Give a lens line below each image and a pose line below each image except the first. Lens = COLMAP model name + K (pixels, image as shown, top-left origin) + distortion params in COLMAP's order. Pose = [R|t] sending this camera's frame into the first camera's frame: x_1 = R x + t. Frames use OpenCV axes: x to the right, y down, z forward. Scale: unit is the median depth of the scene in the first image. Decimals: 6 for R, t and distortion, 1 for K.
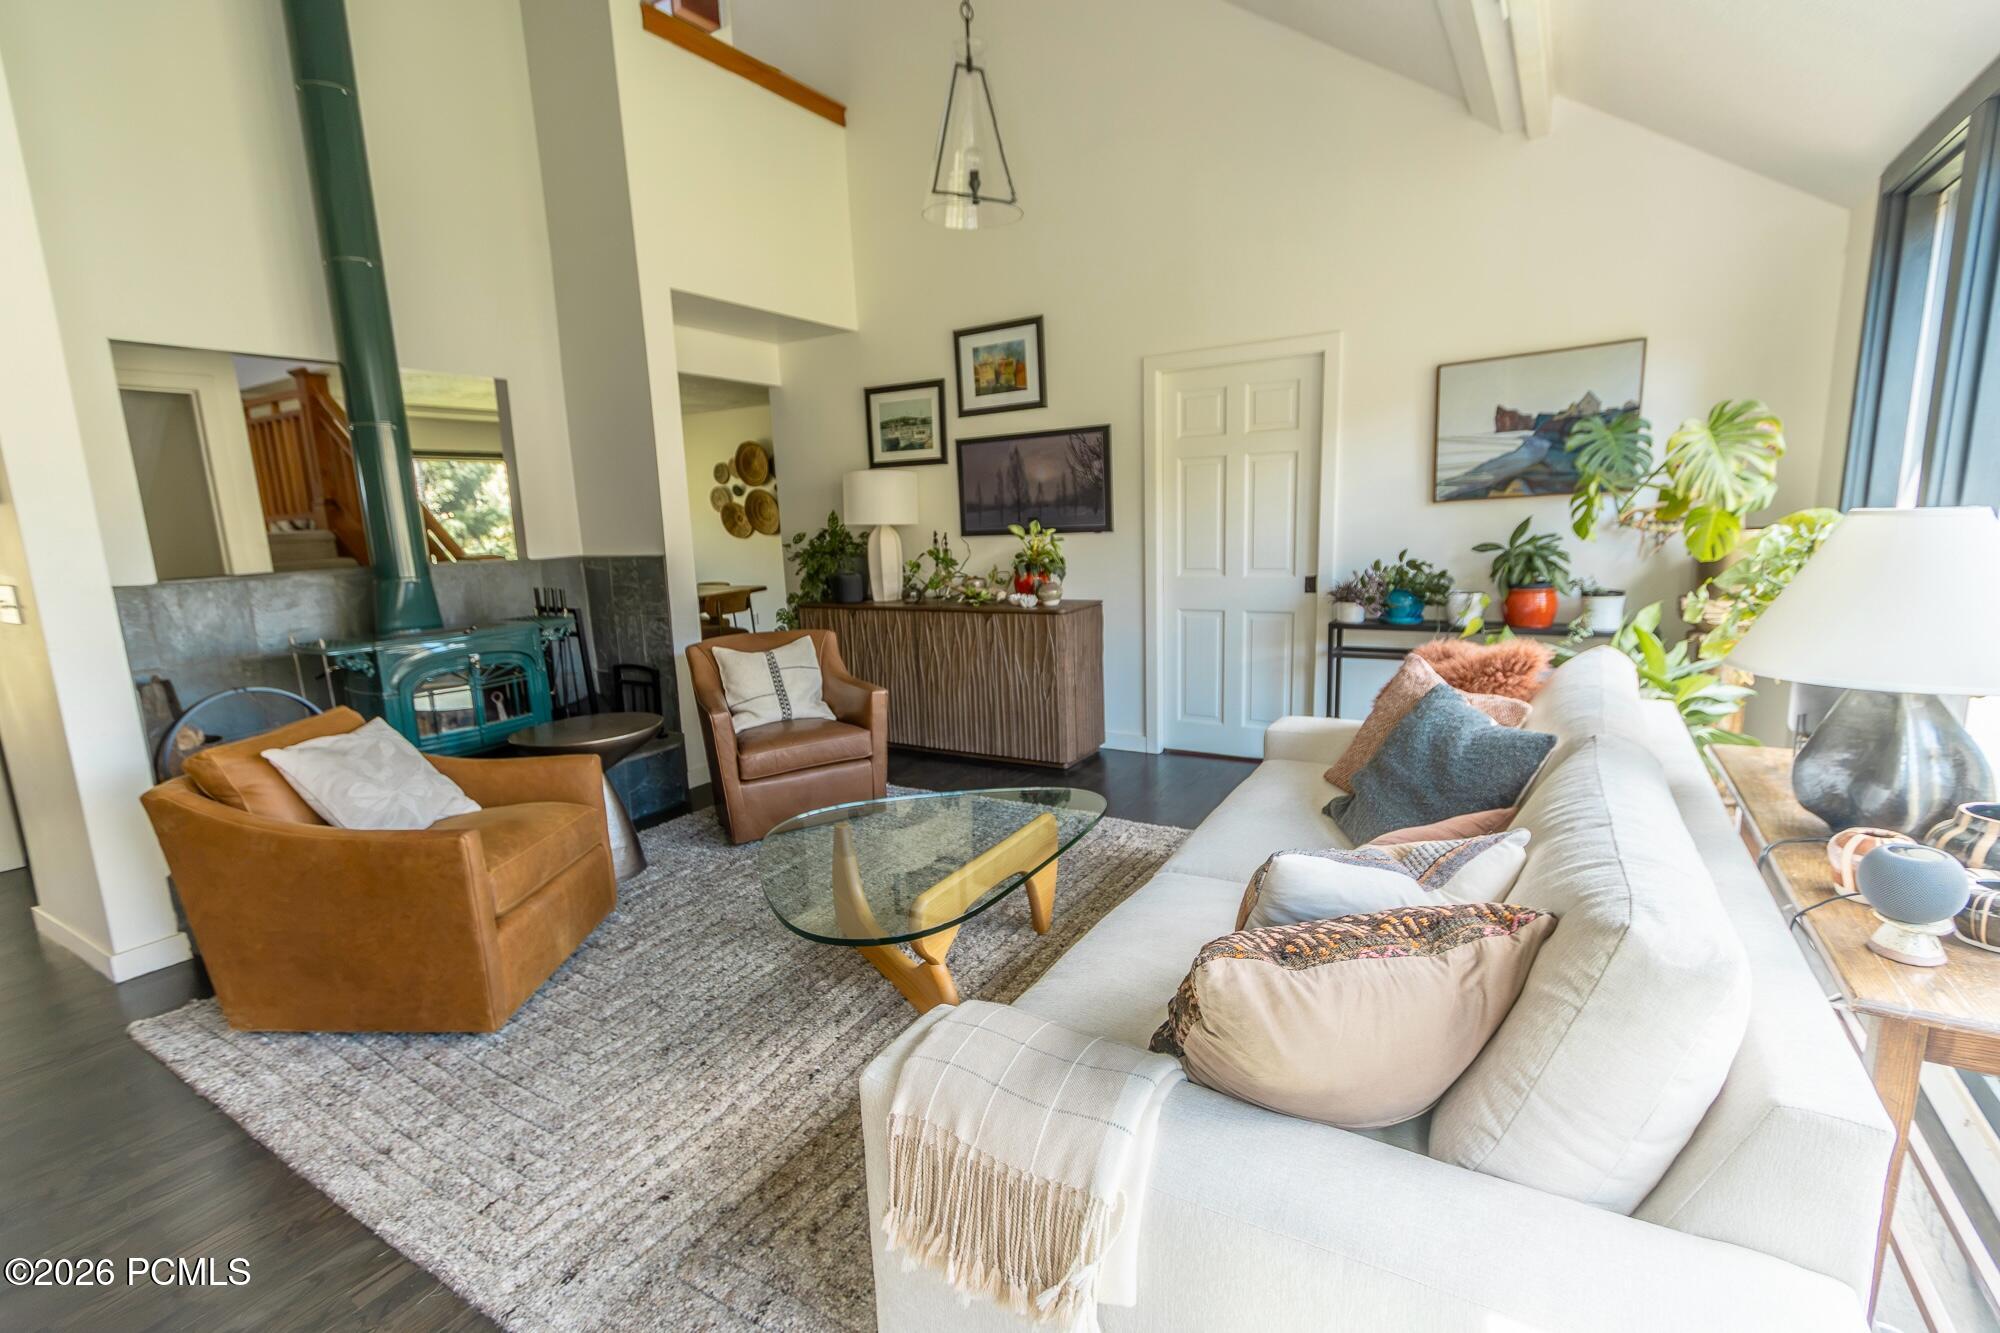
lens RADIAL K [[938.7, 0, 994.2], [0, 938.7, 686.0], [0, 0, 1]] dist [0.001378, -0.001280]
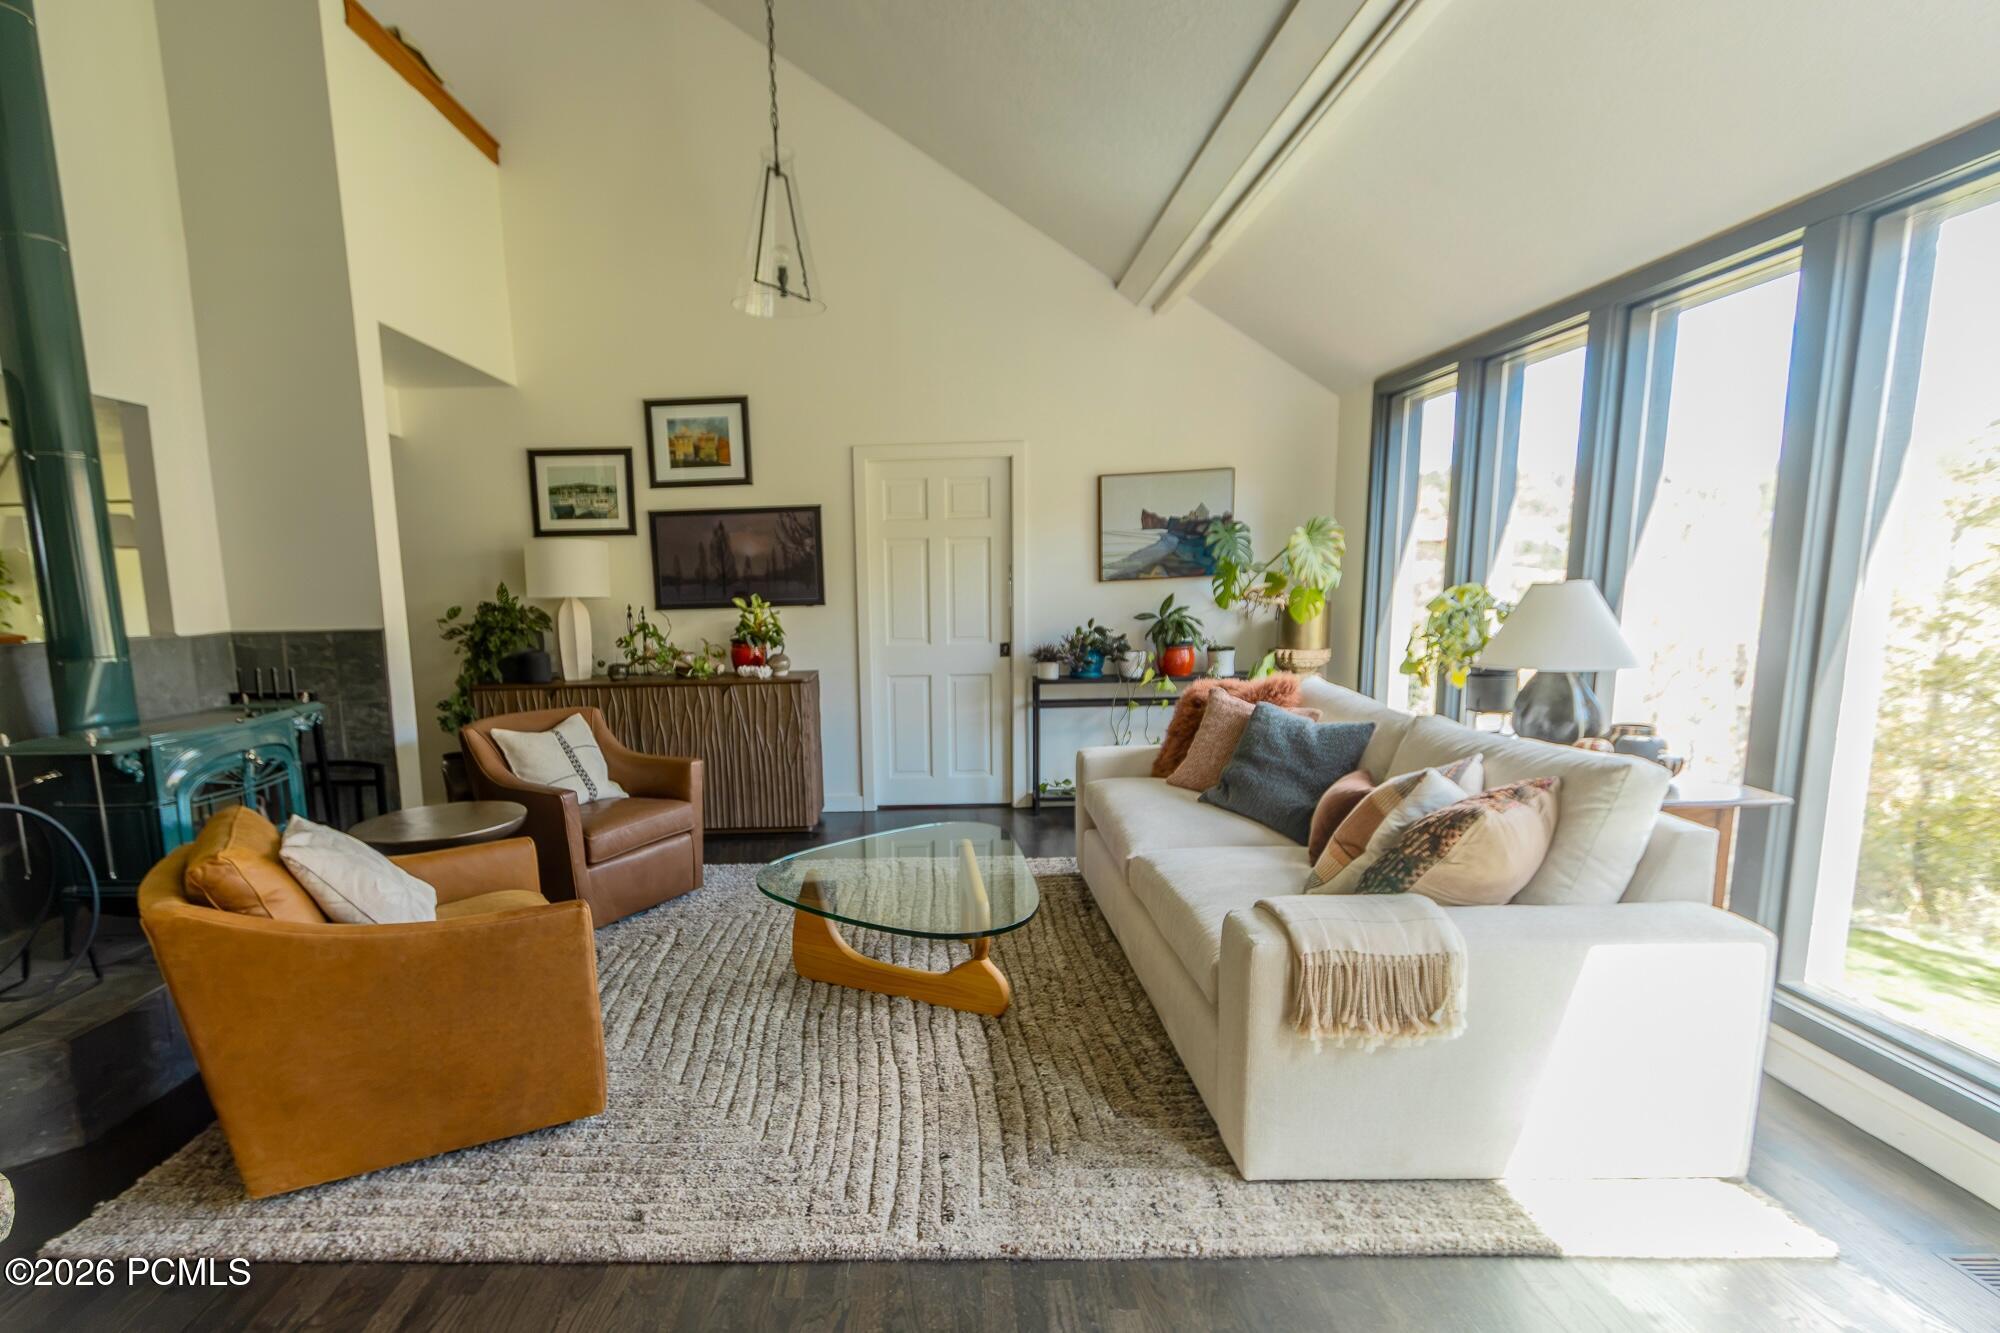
lens RADIAL K [[1009.1, 0, 941.9], [0, 1009.1, 745.2], [0, 0, 1]] dist [0.000033, -0.000003]
pose [[0.852325, -0.067448, 0.518646, -0.386652], [0.086409, 0.996182, -0.012451, 0.020364], [-0.515826, 0.055427, 0.854898, -0.038583]]
